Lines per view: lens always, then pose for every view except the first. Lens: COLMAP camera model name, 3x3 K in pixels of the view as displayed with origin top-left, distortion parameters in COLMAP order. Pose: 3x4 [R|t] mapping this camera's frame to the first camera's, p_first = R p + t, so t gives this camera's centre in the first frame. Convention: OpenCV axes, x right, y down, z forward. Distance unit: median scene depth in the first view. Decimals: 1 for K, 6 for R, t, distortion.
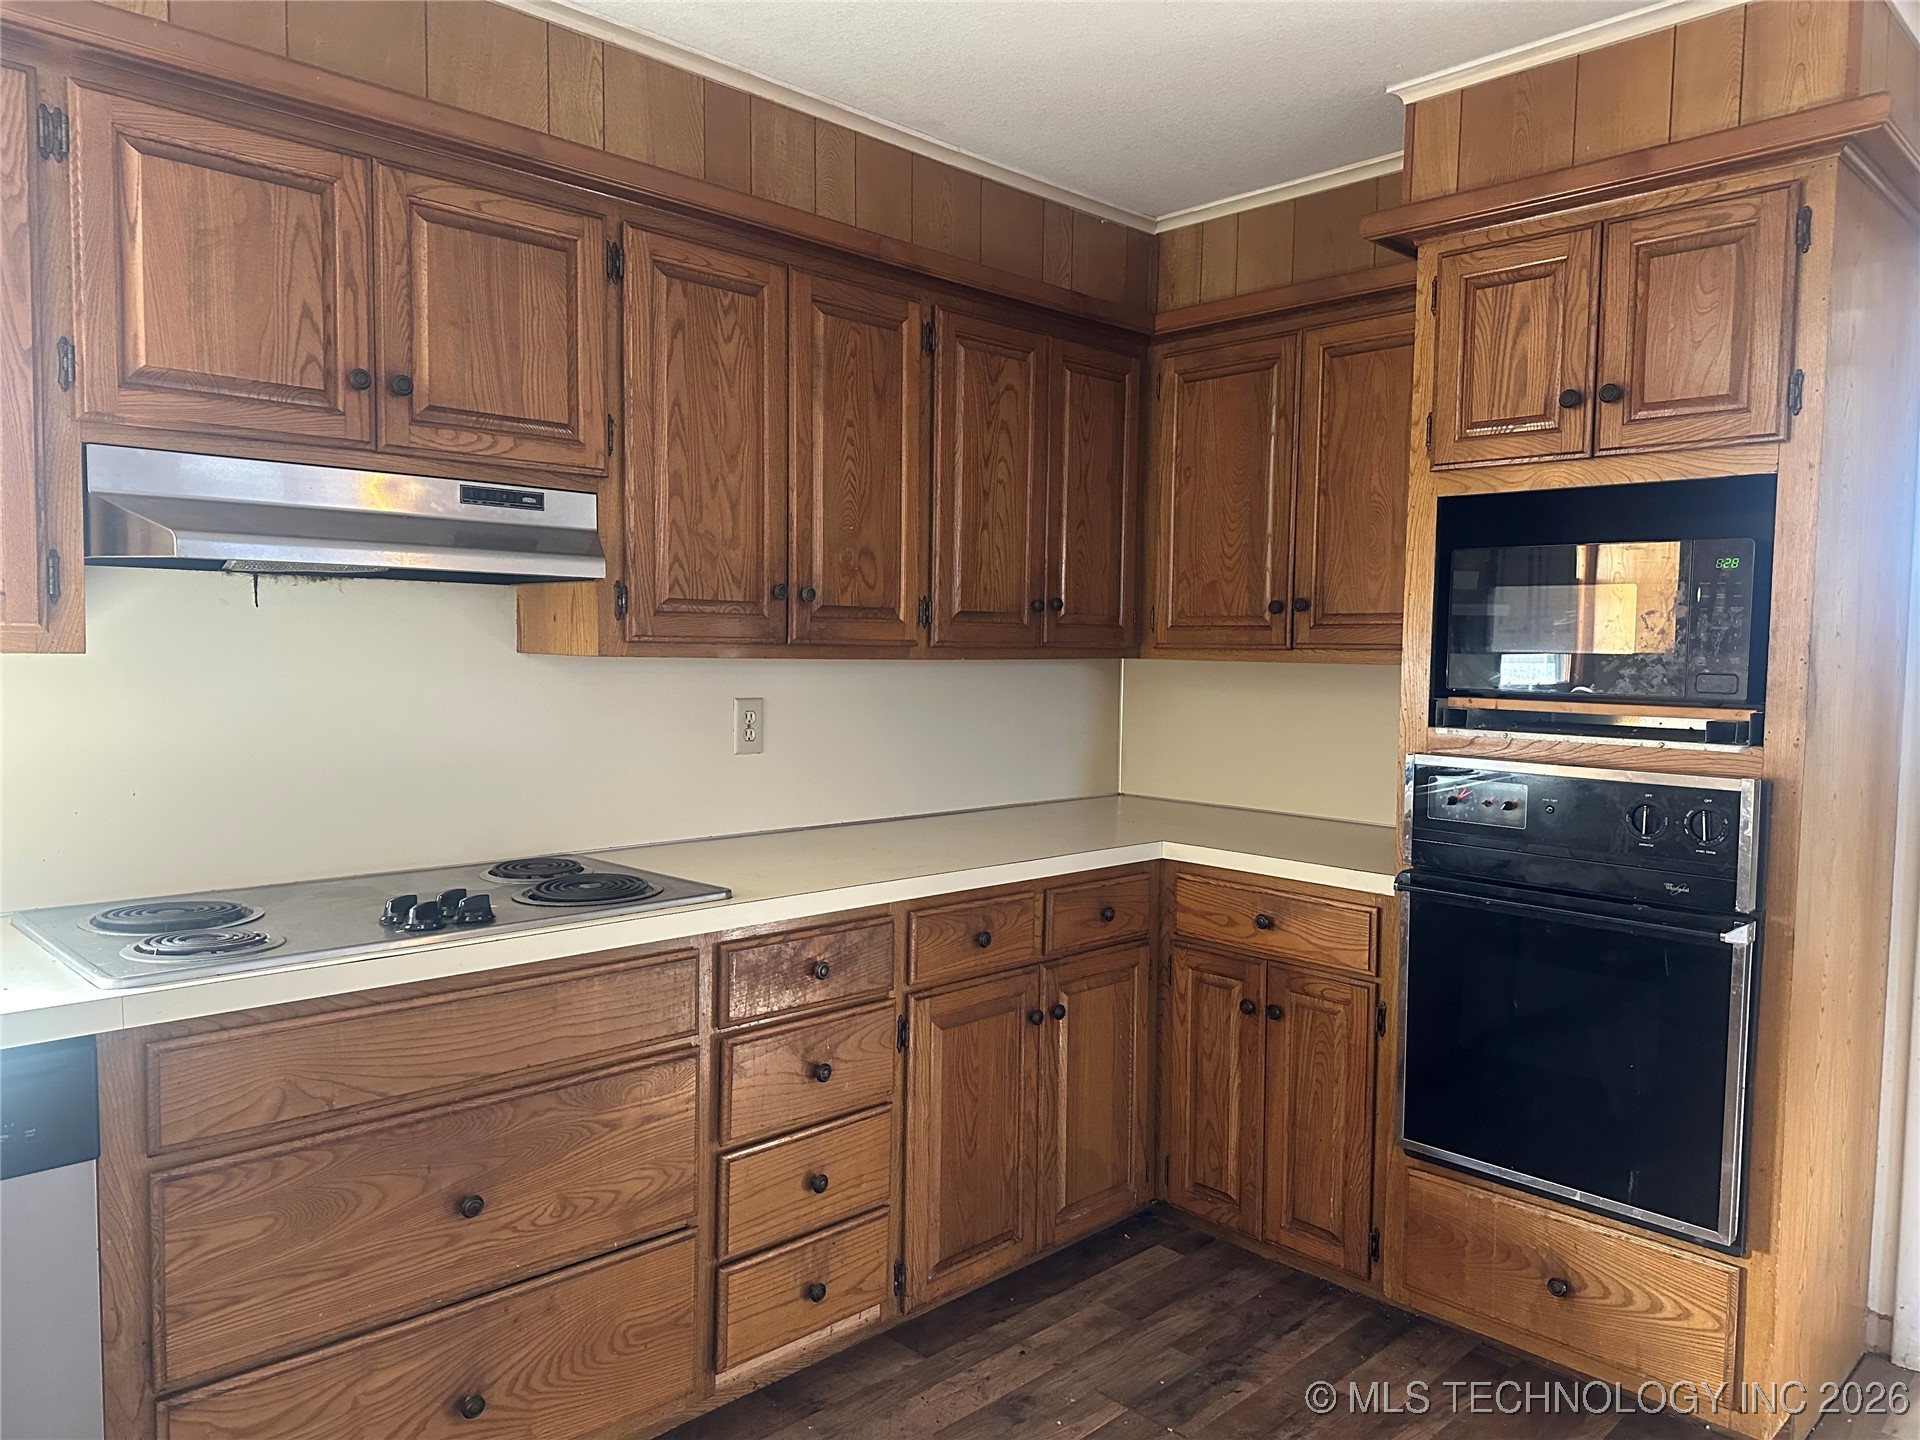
lens RADIAL K [[1335.8, 0, 960.0], [0, 1335.8, 720.0], [0, 0, 1]] dist [0.118585, -0.155434]
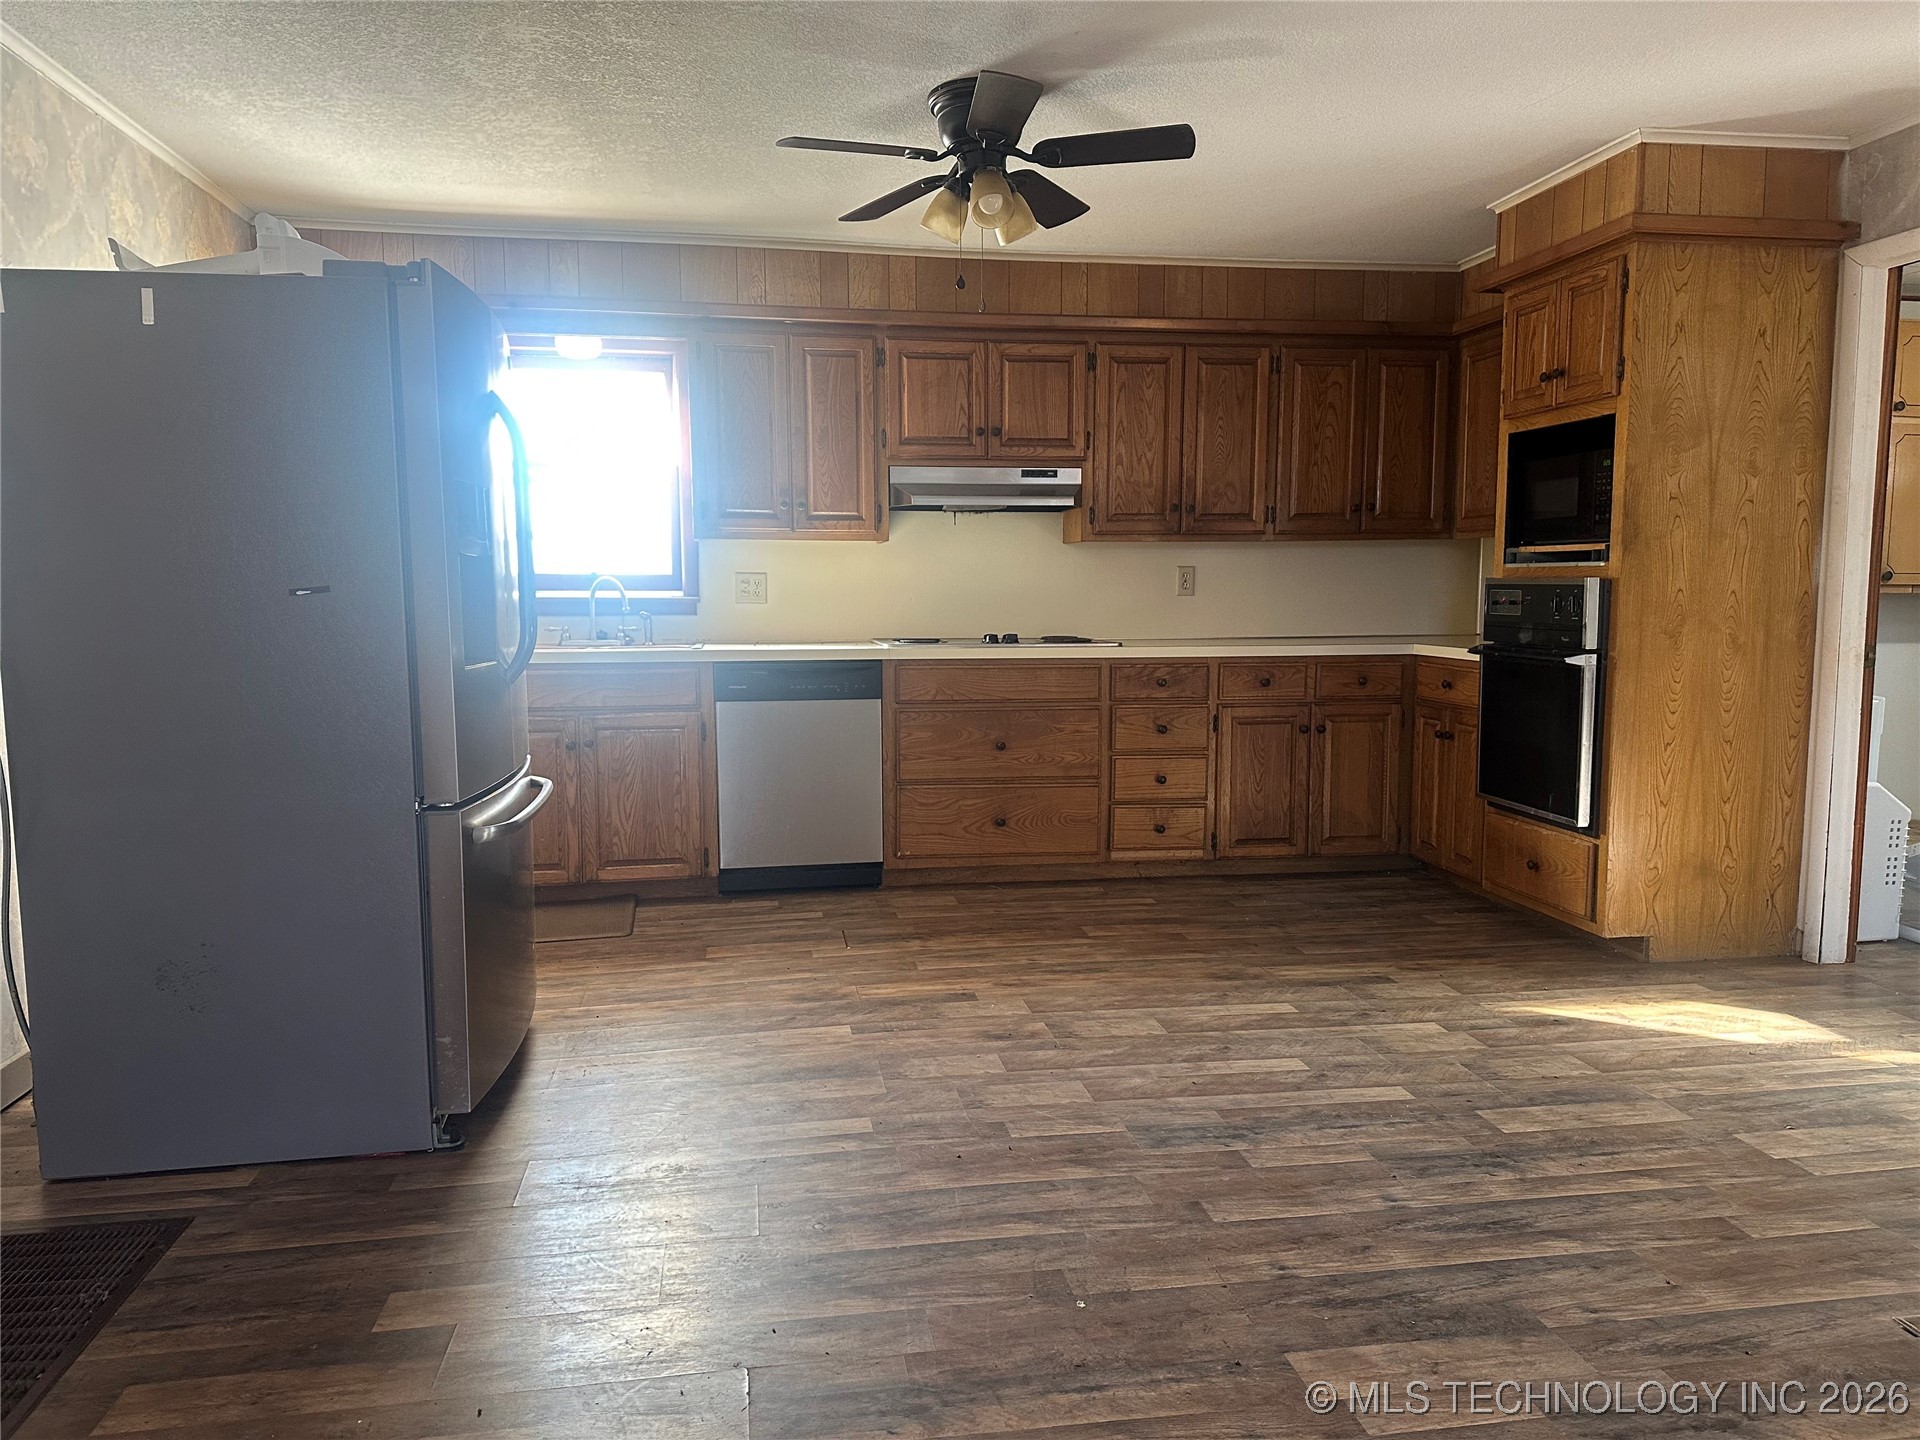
lens RADIAL K [[1335.8, 0, 960.0], [0, 1335.8, 720.0], [0, 0, 1]] dist [0.118585, -0.155434]
pose [[0.818800, 0.041470, -0.572579, 0.855636], [-0.016019, 0.998650, 0.049422, 0.142921], [0.573856, -0.031295, 0.818358, -0.945574]]
